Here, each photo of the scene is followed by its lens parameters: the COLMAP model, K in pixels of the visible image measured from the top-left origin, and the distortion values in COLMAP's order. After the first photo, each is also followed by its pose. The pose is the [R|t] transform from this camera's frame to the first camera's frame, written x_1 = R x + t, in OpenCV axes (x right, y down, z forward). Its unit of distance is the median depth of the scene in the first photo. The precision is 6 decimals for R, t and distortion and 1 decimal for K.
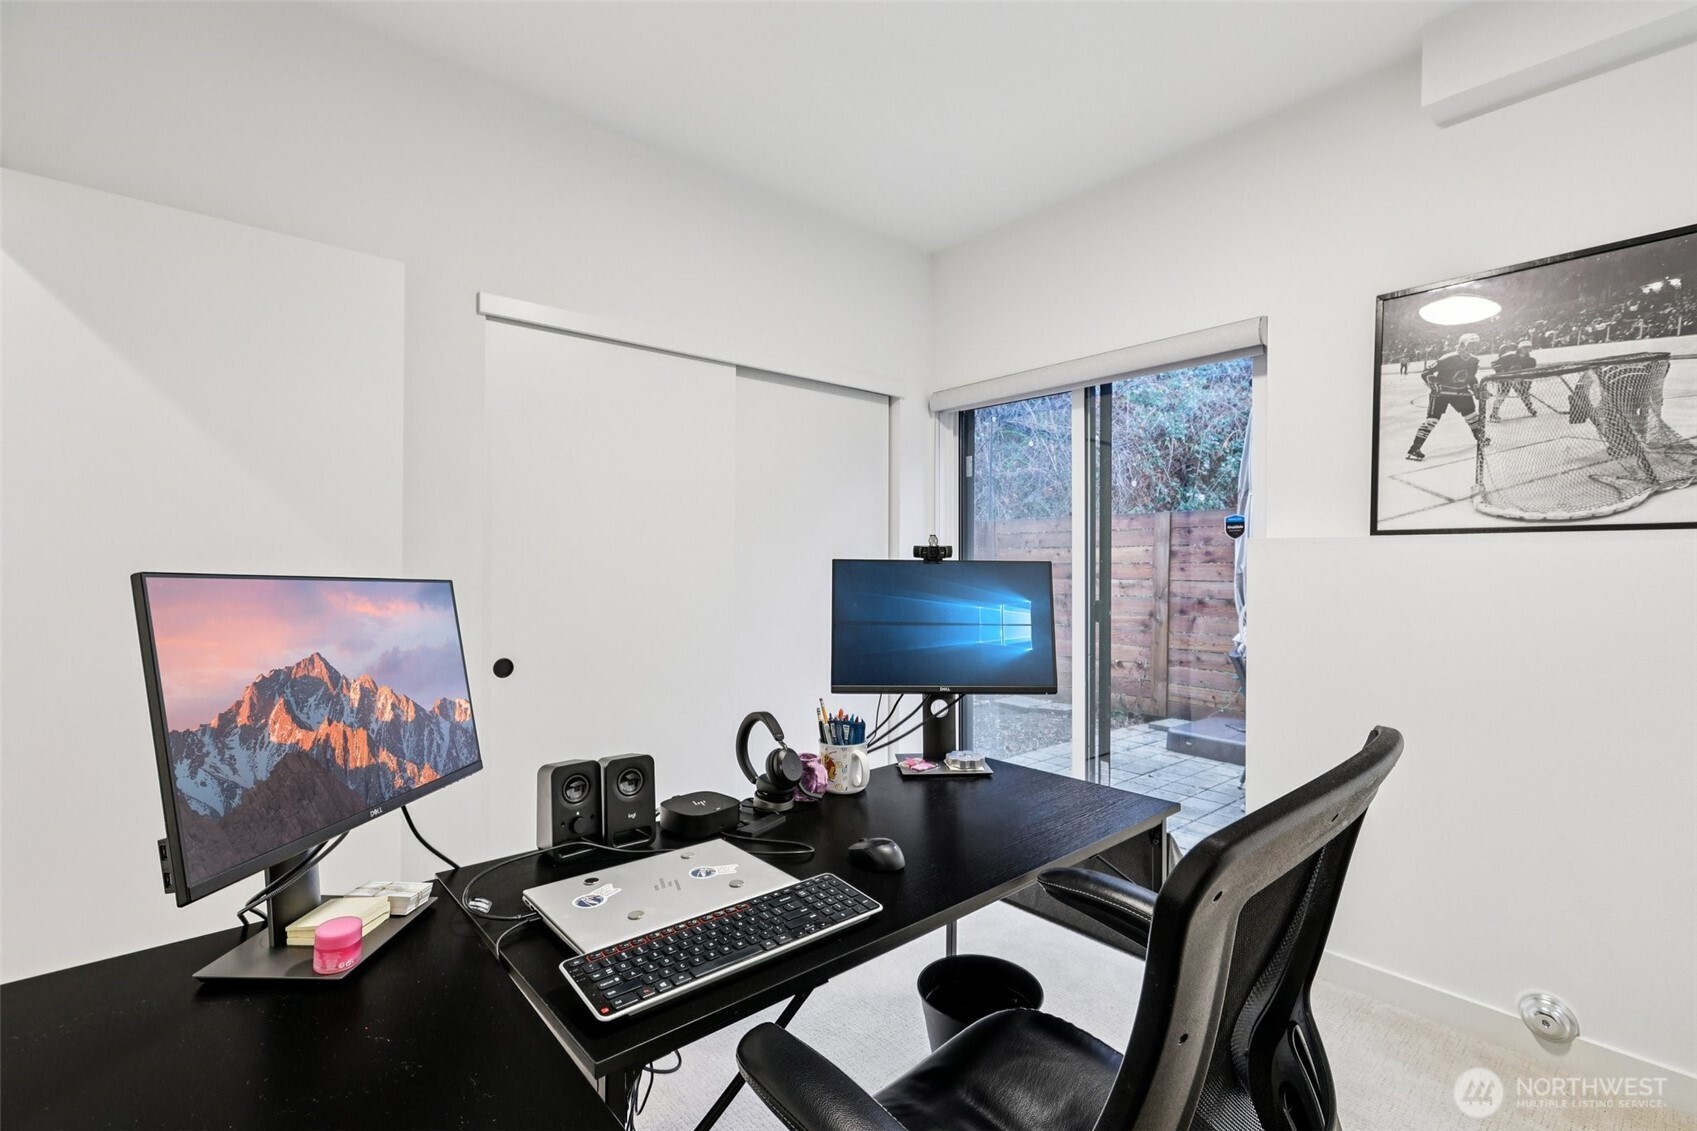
lens RADIAL K [[755.8, 0, 842.9], [0, 755.8, 562.8], [0, 0, 1]] dist [0.005302, 0.000668]
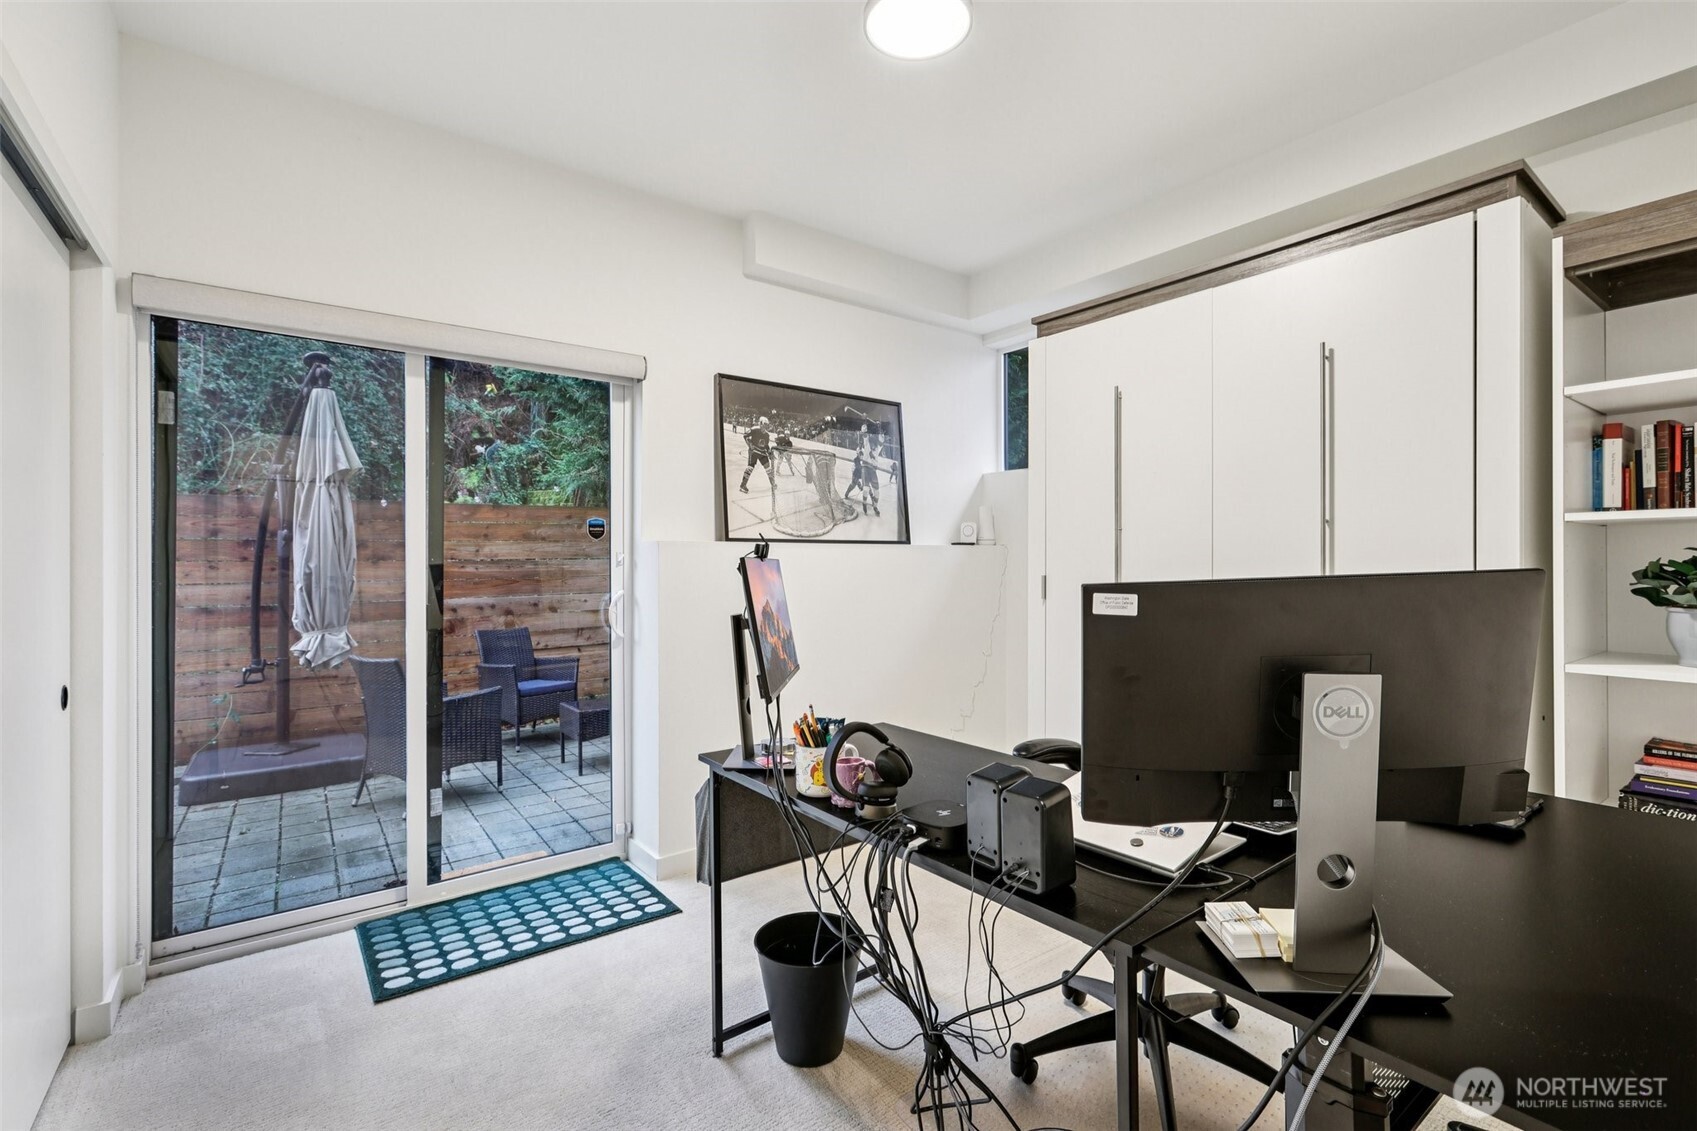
lens RADIAL K [[755.8, 0, 850.8], [0, 755.8, 561.9], [0, 0, 1]] dist [0.005302, 0.000668]
pose [[0.081285, -0.002801, 0.996687, -0.754443], [0.002859, 0.999993, 0.002577, -0.000858], [-0.996687, 0.002640, 0.081292, 0.698228]]
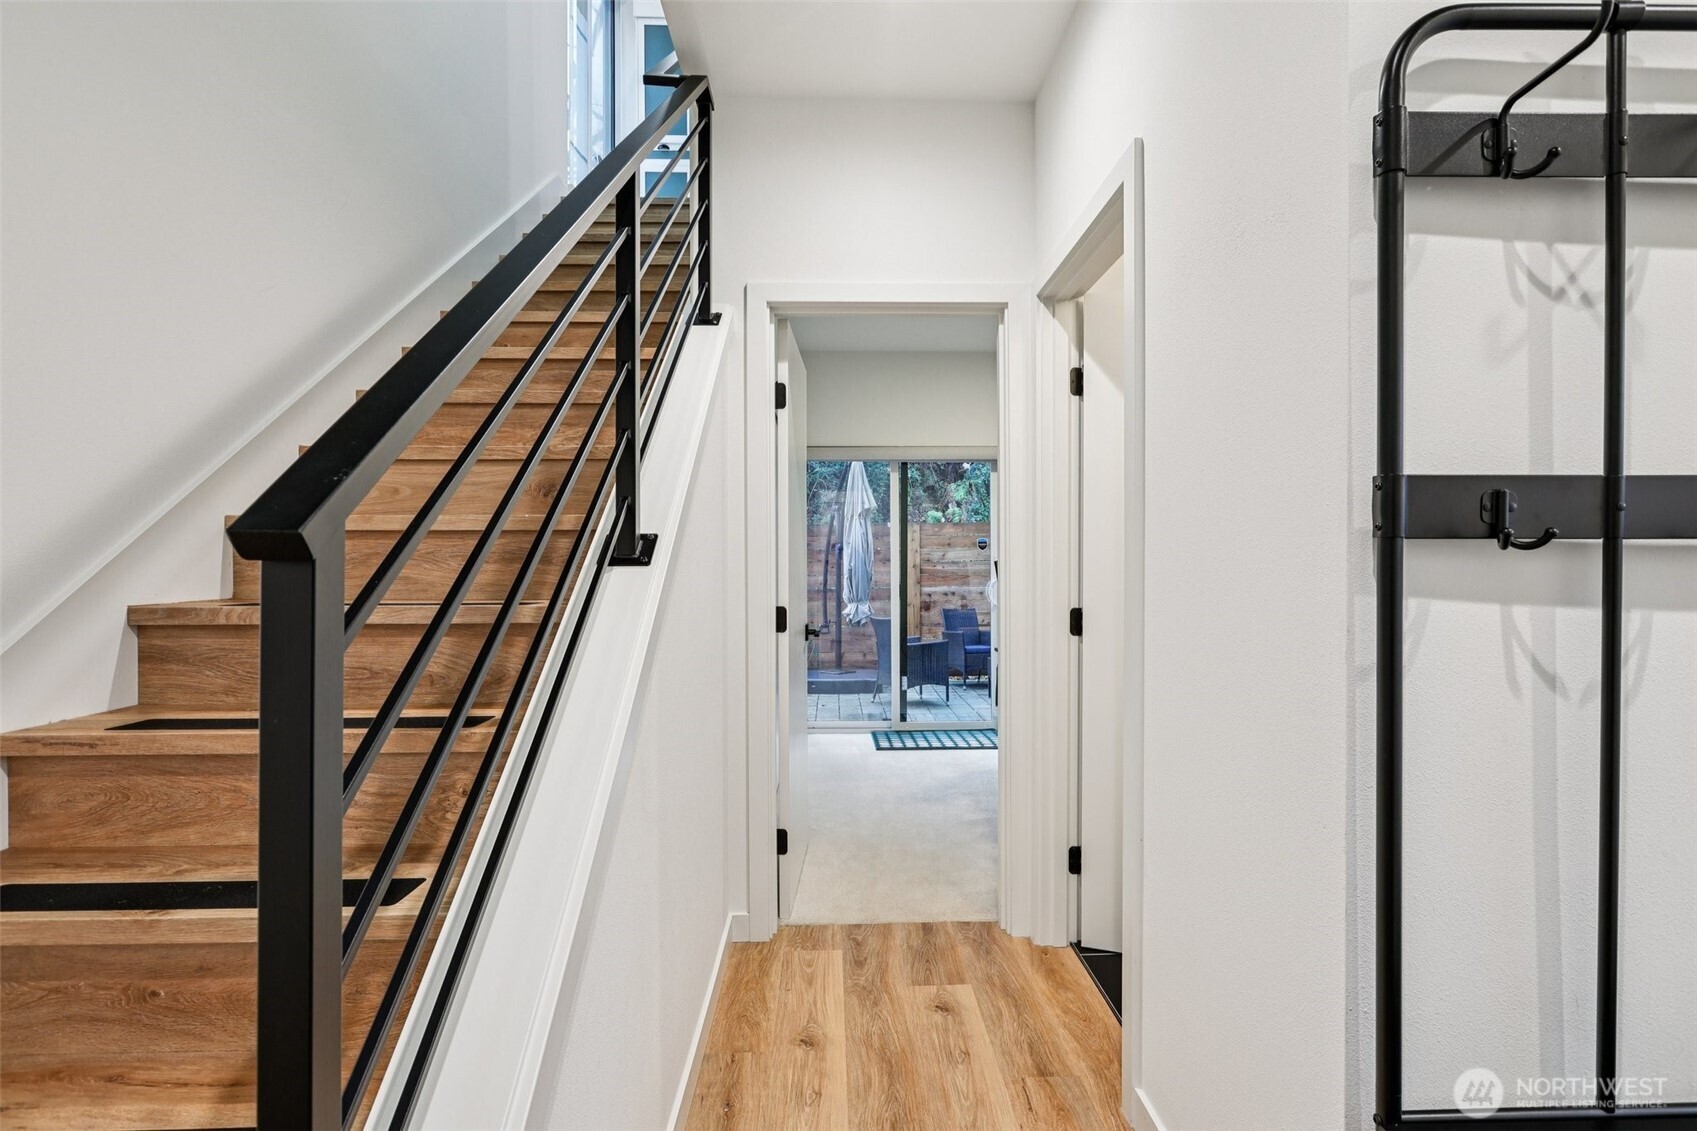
lens RADIAL K [[878.3, 0, 849.4], [0, 878.3, 563.4], [0, 0, 1]] dist [0.000050, 0.000000]
pose [[0.642564, -0.004583, 0.766218, -1.972099], [0.005128, 0.999985, 0.001681, -0.002918], [-0.766215, 0.002849, 0.642578, -0.301643]]
